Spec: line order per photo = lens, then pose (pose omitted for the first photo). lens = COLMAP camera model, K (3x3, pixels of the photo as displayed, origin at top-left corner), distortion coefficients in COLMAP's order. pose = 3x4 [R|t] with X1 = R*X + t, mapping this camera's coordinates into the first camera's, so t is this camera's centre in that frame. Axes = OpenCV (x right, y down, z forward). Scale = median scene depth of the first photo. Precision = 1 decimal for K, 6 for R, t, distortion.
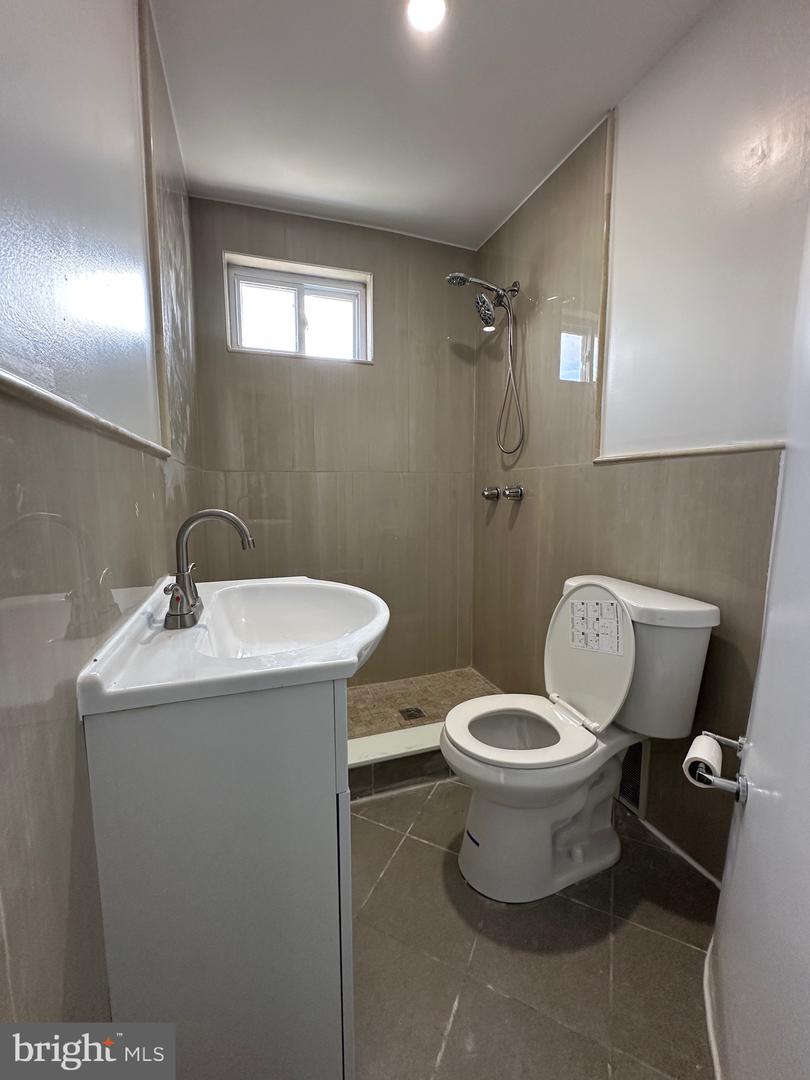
lens RADIAL K [[434.1, 0, 405.0], [0, 434.1, 540.0], [0, 0, 1]] dist [-0.002125, 0.001035]
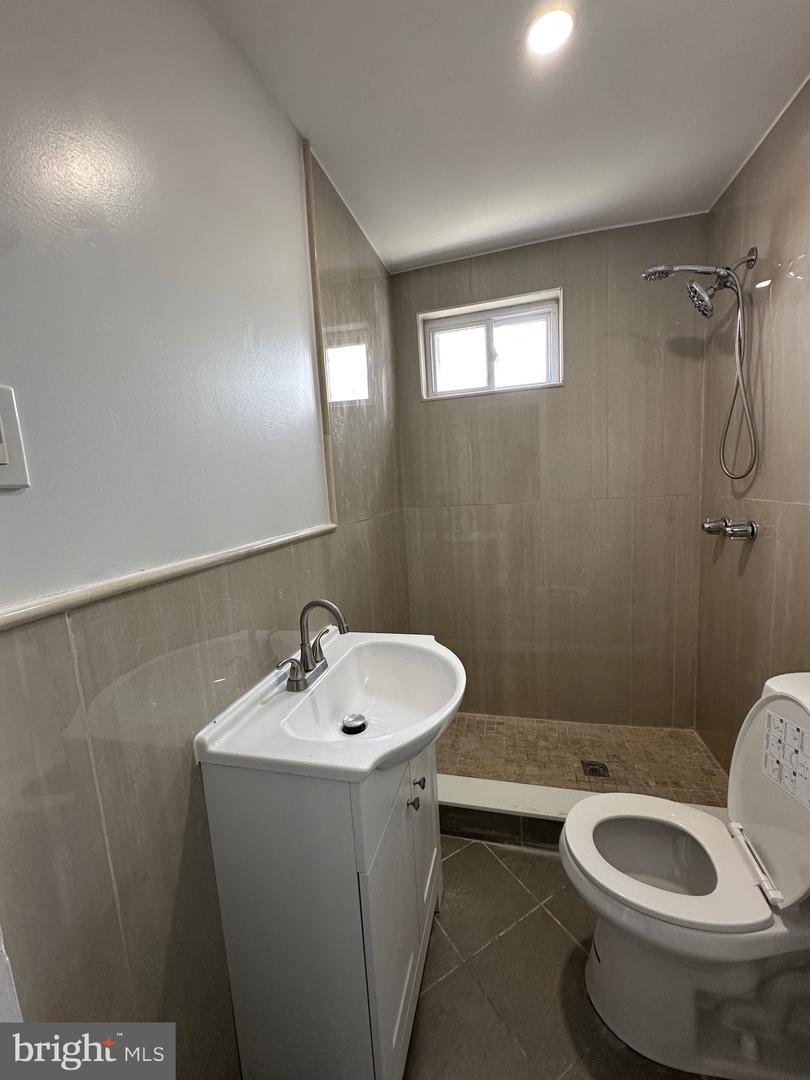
lens RADIAL K [[434.1, 0, 405.0], [0, 434.1, 540.0], [0, 0, 1]] dist [-0.002125, 0.001035]
pose [[0.828678, 0.028819, -0.558983, 0.188830], [-0.007239, 0.999142, 0.040780, -0.120461], [0.559679, -0.029747, 0.828175, 0.036161]]
